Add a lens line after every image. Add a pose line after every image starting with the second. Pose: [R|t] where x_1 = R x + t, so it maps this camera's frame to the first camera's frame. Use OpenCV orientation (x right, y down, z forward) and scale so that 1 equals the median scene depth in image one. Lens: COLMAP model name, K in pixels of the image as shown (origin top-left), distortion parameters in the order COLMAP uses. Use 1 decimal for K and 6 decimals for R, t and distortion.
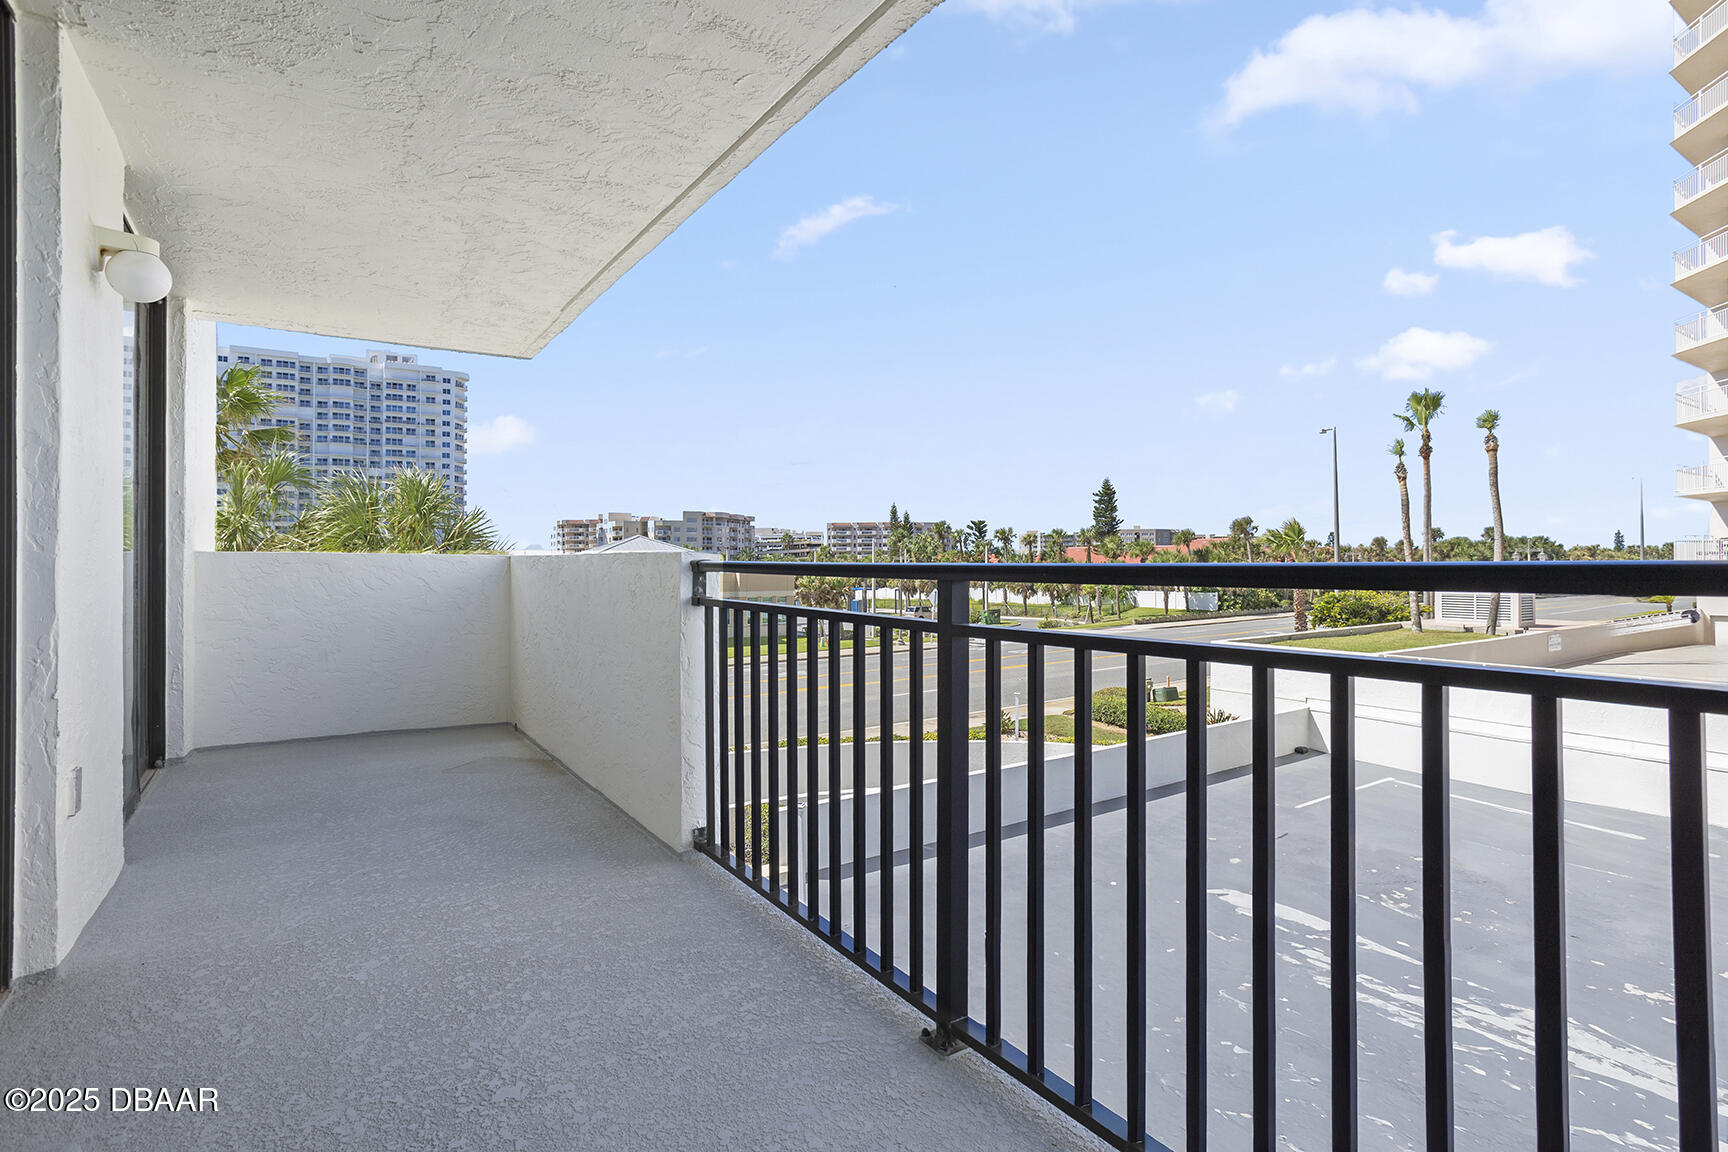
lens RADIAL K [[840.3, 0, 865.9], [0, 840.3, 566.9], [0, 0, 1]] dist [0.000293, 0.000045]
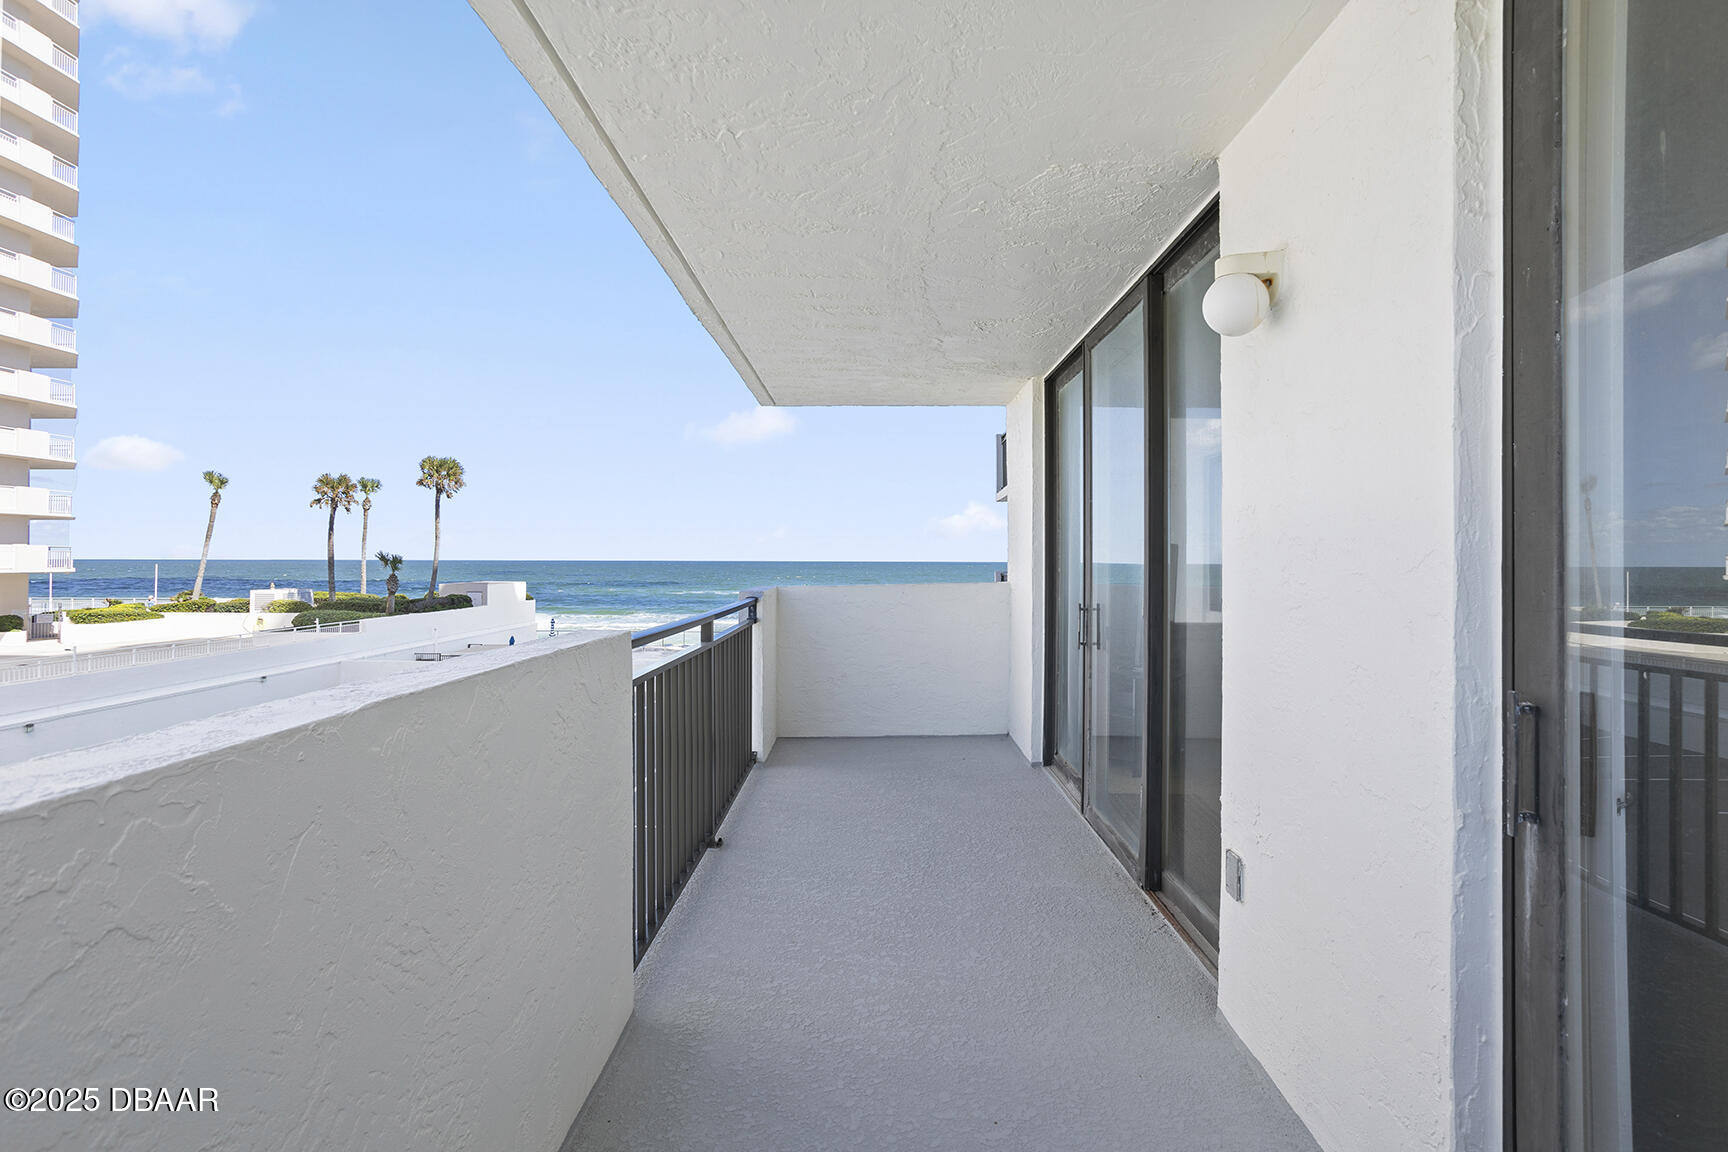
lens RADIAL K [[840.3, 0, 864.5], [0, 840.3, 571.4], [0, 0, 1]] dist [0.000293, 0.000045]
pose [[-0.824067, -0.002409, 0.566487, -1.021573], [-0.000911, 0.999995, 0.002928, -0.082575], [-0.566491, 0.001897, -0.824066, 1.848862]]
